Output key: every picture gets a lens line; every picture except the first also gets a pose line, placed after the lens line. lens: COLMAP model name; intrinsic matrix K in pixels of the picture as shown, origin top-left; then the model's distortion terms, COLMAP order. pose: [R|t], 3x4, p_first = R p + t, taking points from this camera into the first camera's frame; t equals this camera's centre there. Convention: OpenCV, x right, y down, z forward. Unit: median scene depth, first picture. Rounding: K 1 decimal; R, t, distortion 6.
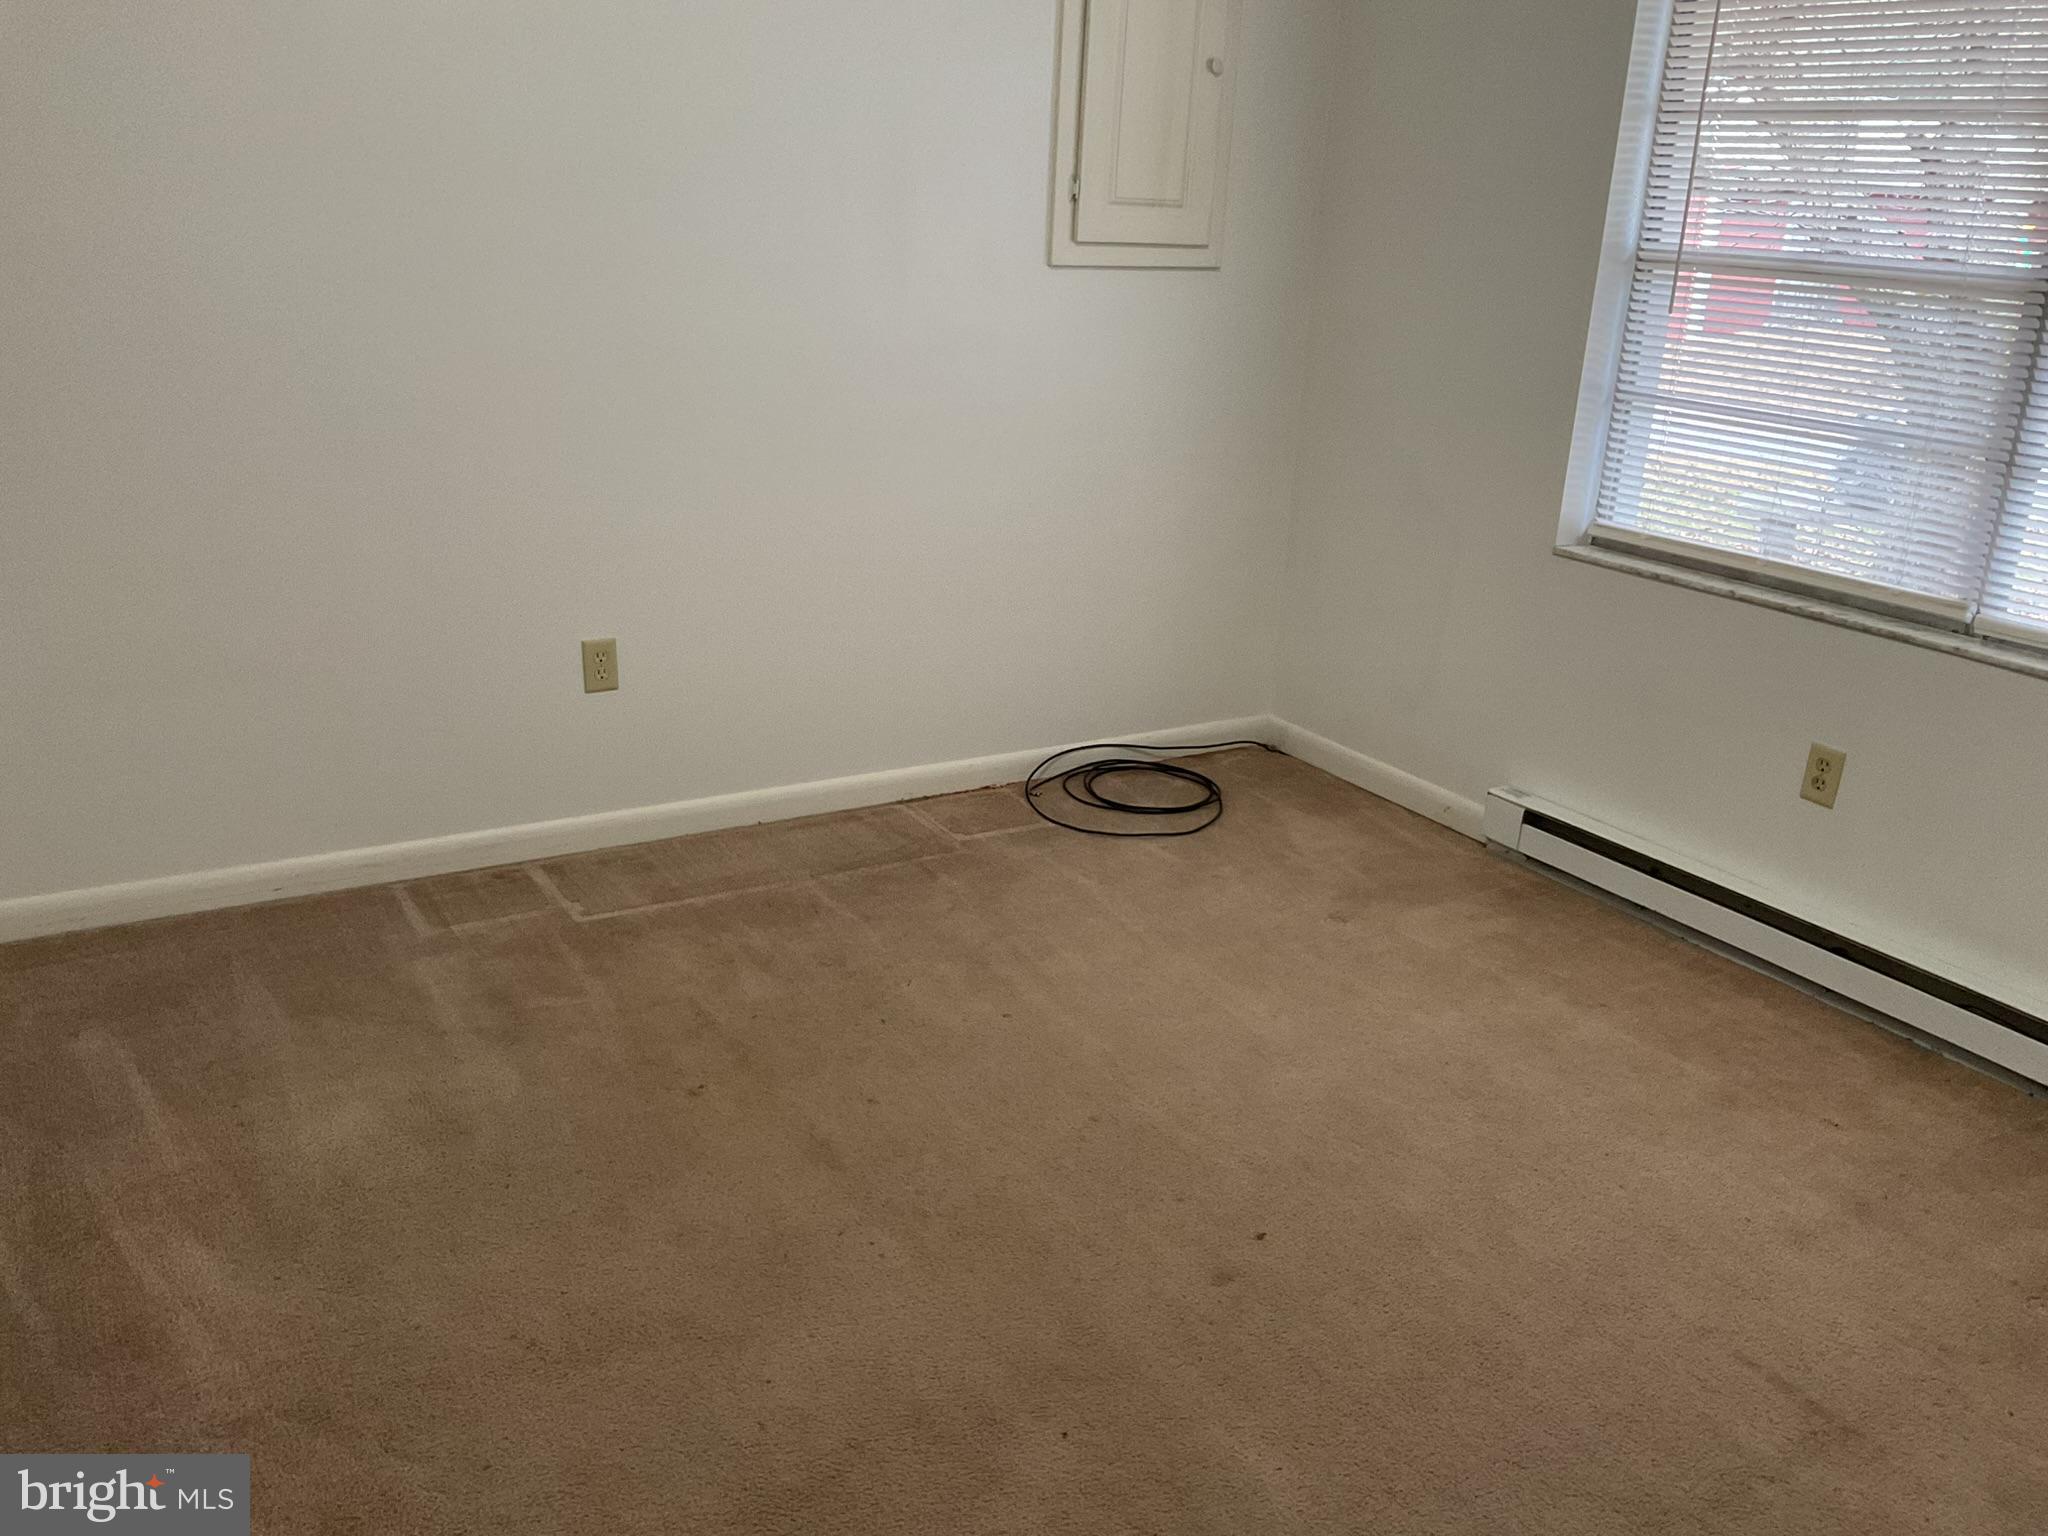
lens RADIAL K [[1771.9, 0, 1024.0], [0, 1771.9, 768.0], [0, 0, 1]] dist [0.067055, -0.072616]
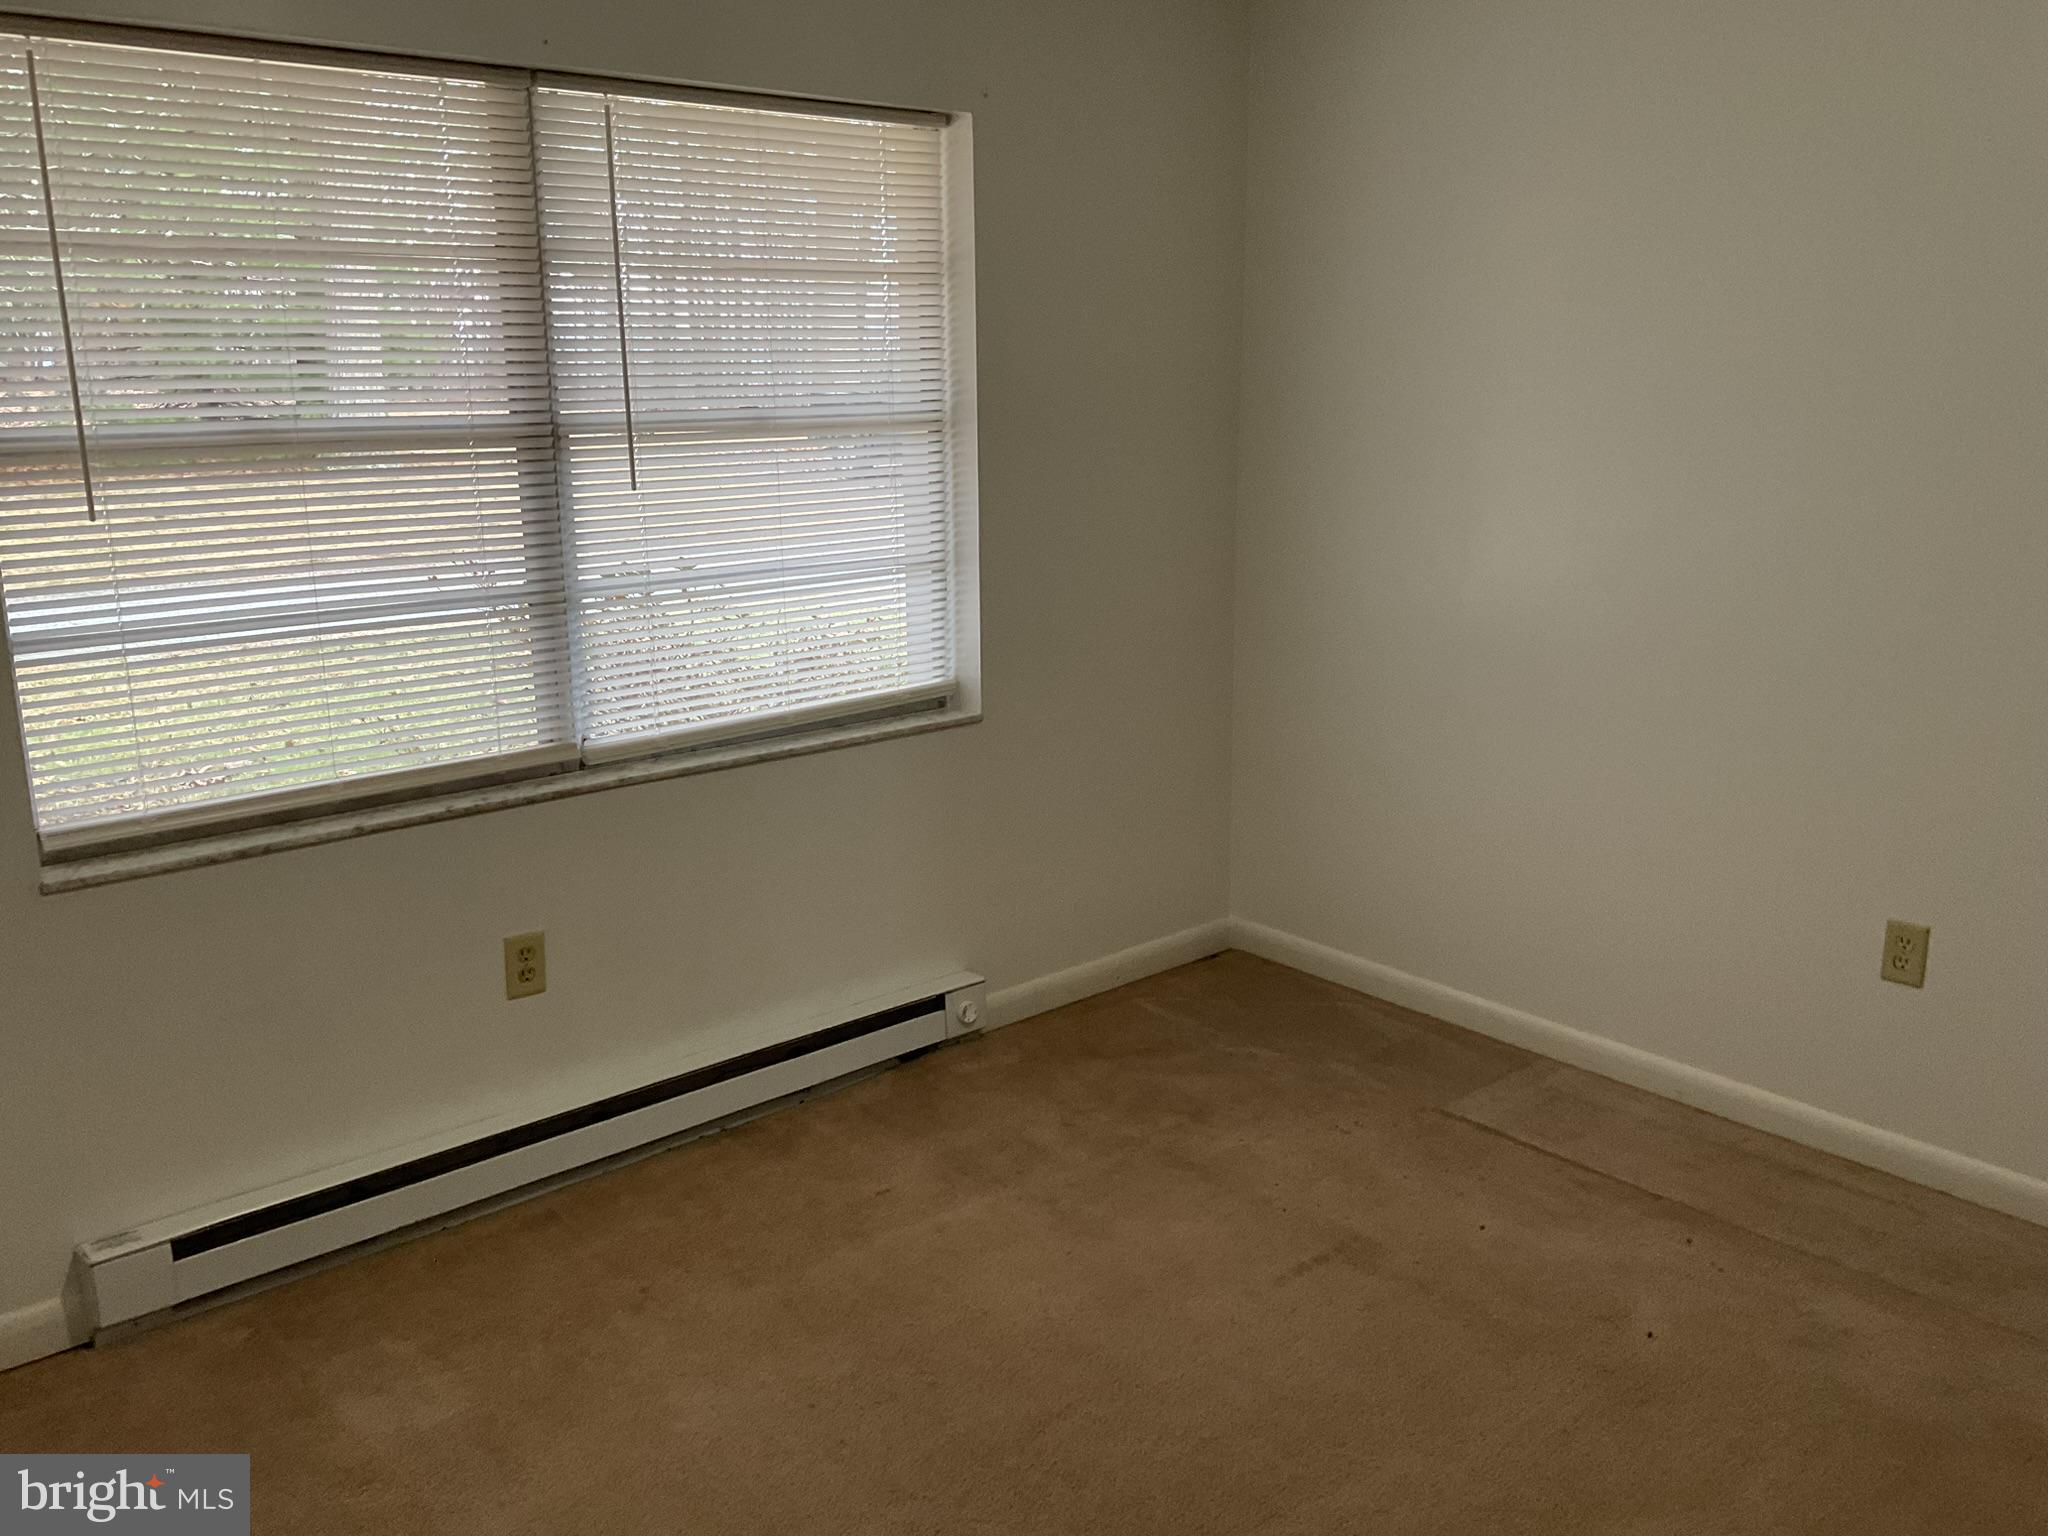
lens RADIAL K [[1771.9, 0, 1024.0], [0, 1771.9, 768.0], [0, 0, 1]] dist [0.067055, -0.072616]
pose [[-0.188738, -0.277941, 0.941874, -0.433040], [0.302147, 0.896151, 0.324995, -0.304605], [-0.934390, 0.345923, -0.085159, 0.799242]]
